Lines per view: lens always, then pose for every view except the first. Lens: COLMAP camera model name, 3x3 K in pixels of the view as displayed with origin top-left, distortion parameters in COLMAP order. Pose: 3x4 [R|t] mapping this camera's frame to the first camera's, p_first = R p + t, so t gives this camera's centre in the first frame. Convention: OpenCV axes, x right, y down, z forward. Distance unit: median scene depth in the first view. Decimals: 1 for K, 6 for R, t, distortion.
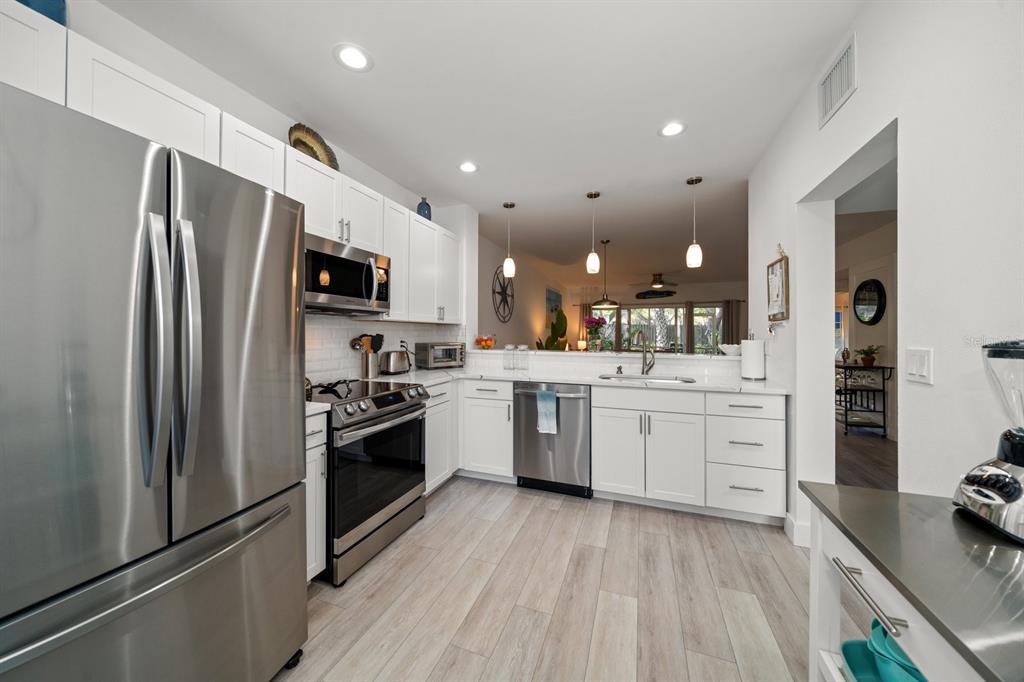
lens RADIAL K [[355.0, 0, 511.6], [0, 355.0, 335.3], [0, 0, 1]] dist [-0.008375, 0.000076]
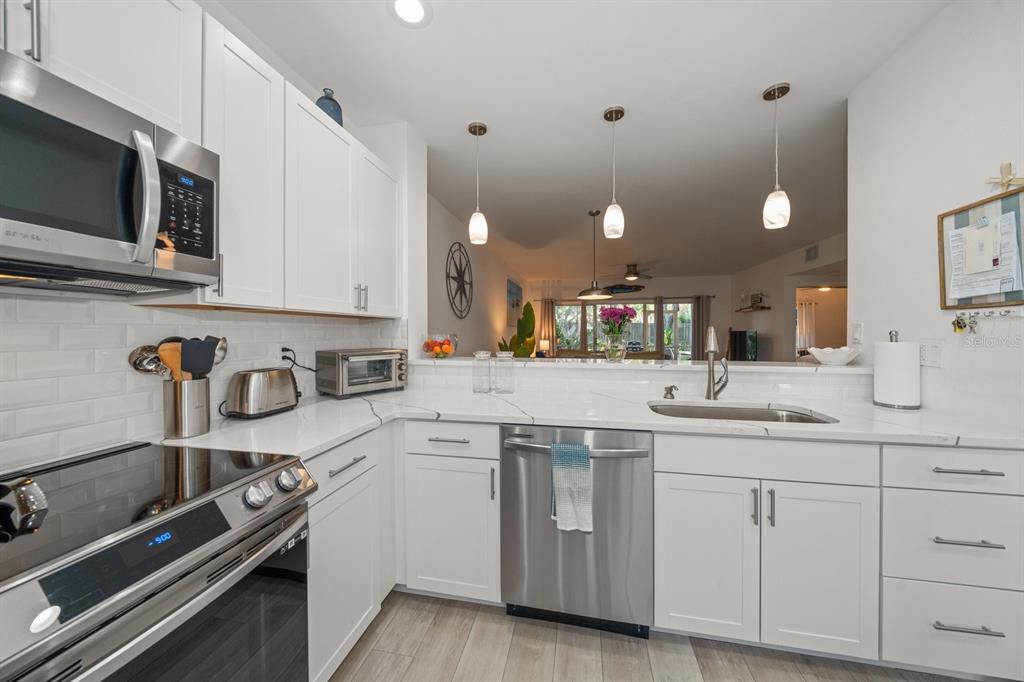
lens RADIAL K [[355.0, 0, 510.8], [0, 355.0, 336.2], [0, 0, 1]] dist [-0.008375, 0.000076]
pose [[0.989033, -0.006967, 0.147530, -0.052867], [0.006063, 0.999960, 0.006579, -0.003787], [-0.147570, -0.005612, 0.989036, 0.444182]]
